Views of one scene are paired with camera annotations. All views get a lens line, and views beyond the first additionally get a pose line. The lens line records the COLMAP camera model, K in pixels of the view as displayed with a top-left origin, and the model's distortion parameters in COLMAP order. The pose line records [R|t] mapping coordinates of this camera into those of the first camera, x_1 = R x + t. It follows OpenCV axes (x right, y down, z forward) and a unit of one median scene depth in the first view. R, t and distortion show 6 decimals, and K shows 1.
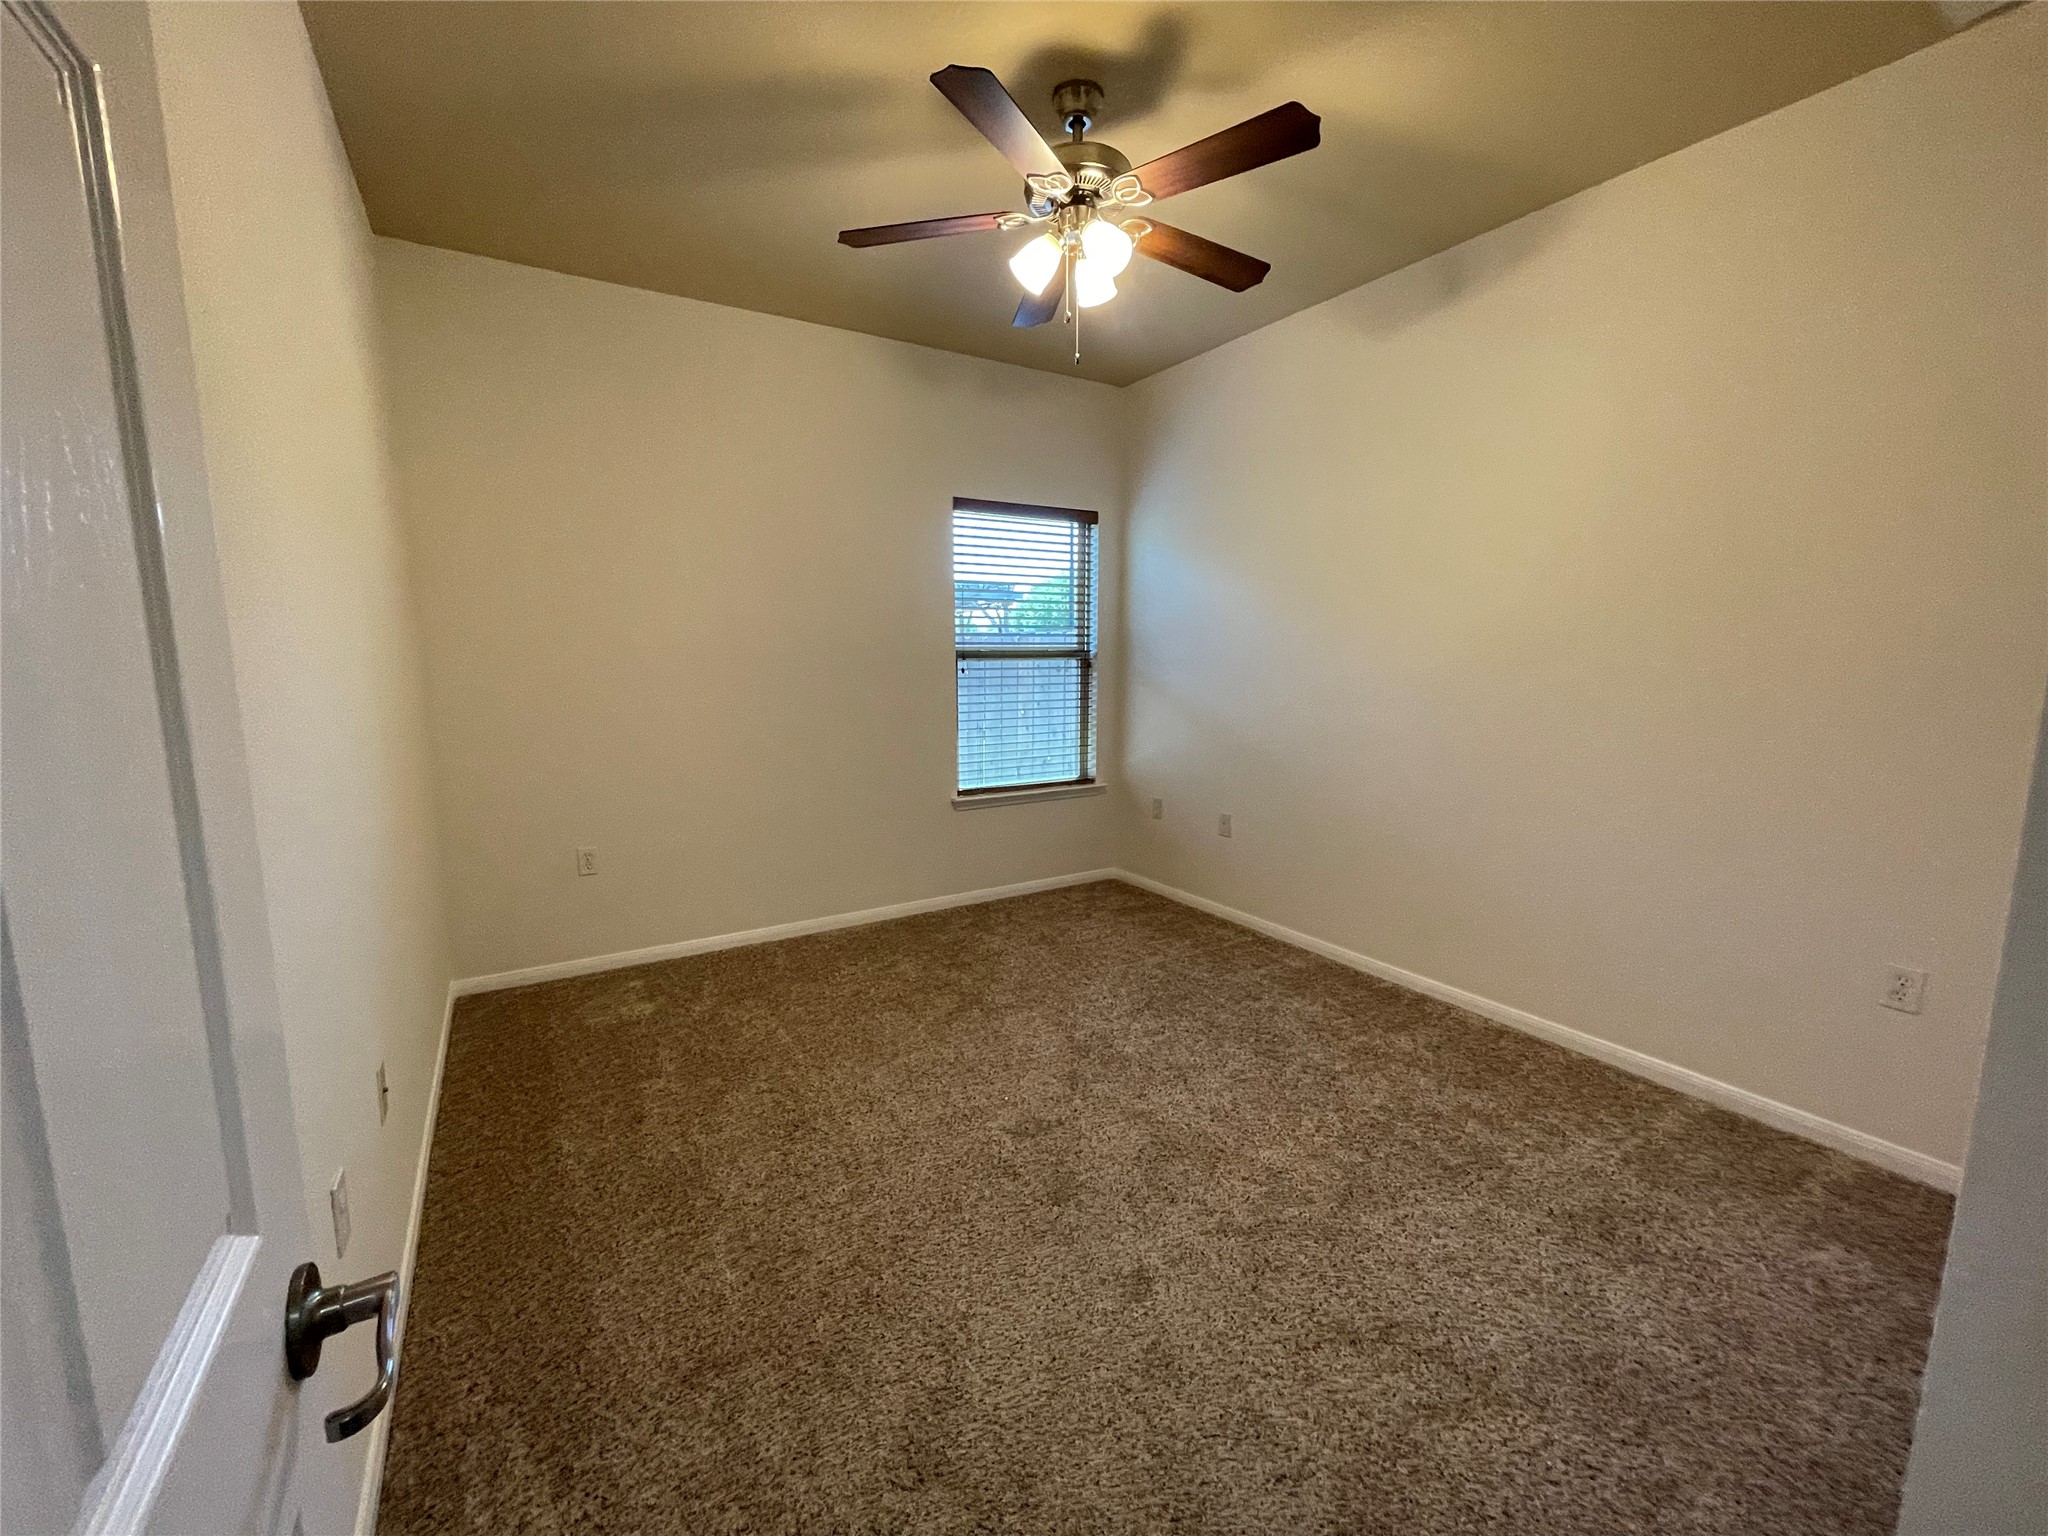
lens RADIAL K [[825.4, 0, 1021.2], [0, 825.4, 765.1], [0, 0, 1]] dist [-0.006210, 0.000548]
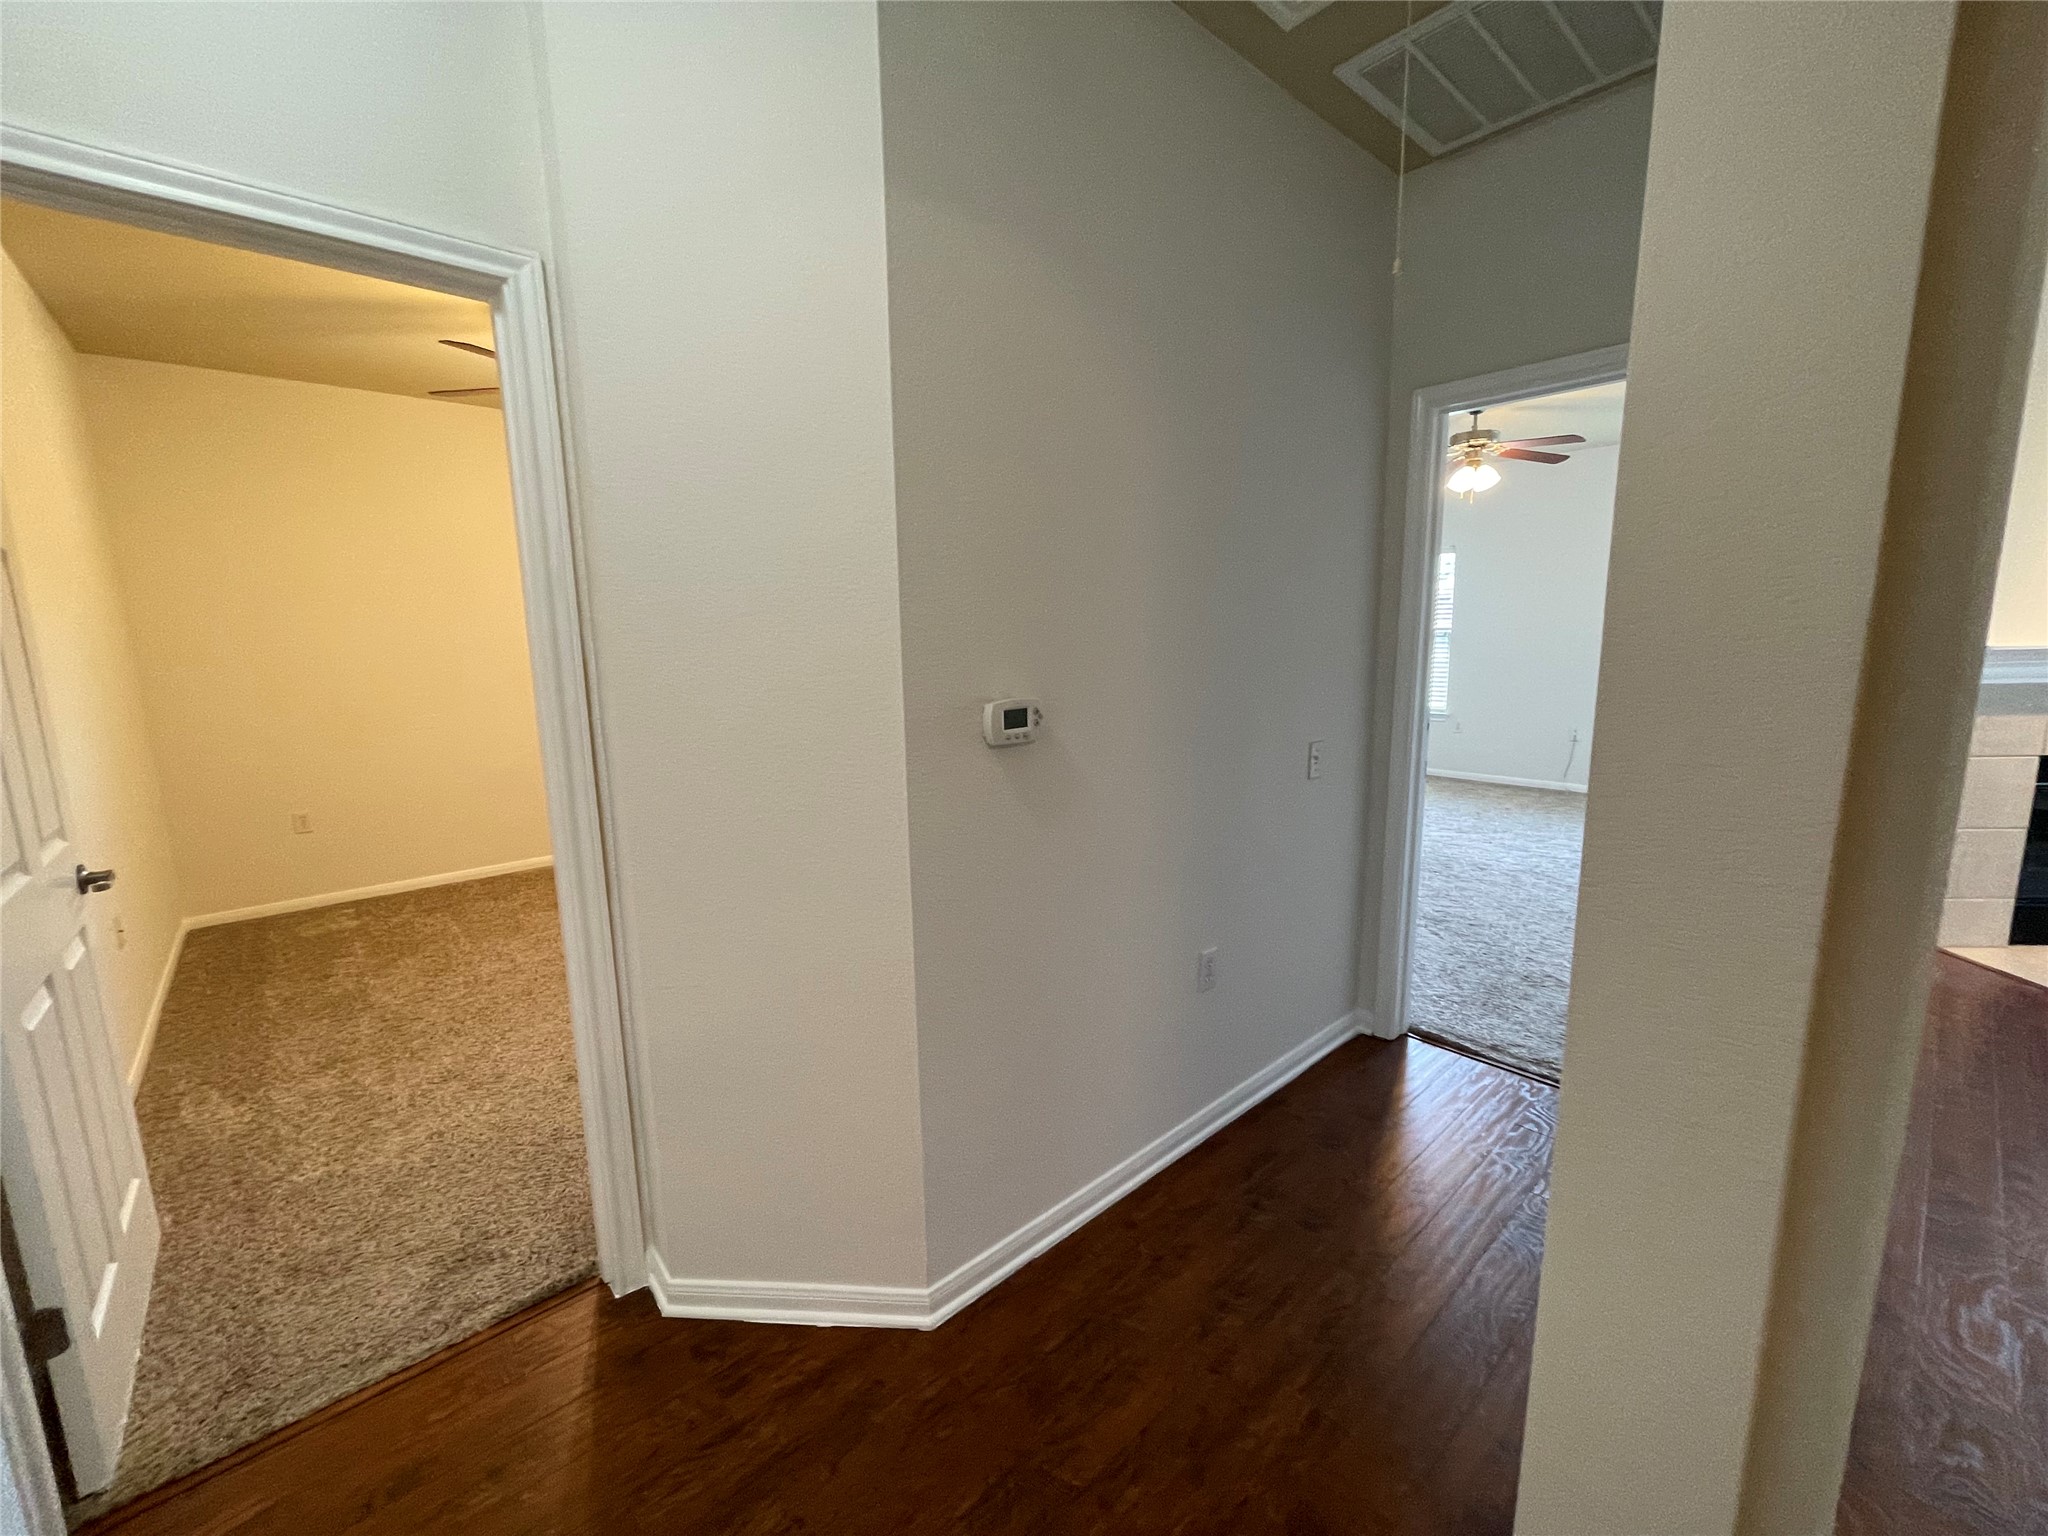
lens RADIAL K [[817.1, 0, 1028.6], [0, 817.1, 765.1], [0, 0, 1]] dist [0.009417, -0.000276]
pose [[0.984606, -0.039241, 0.170324, 0.449983], [0.037773, 0.999216, 0.011850, 0.061193], [-0.170656, -0.005234, 0.985317, -0.564168]]
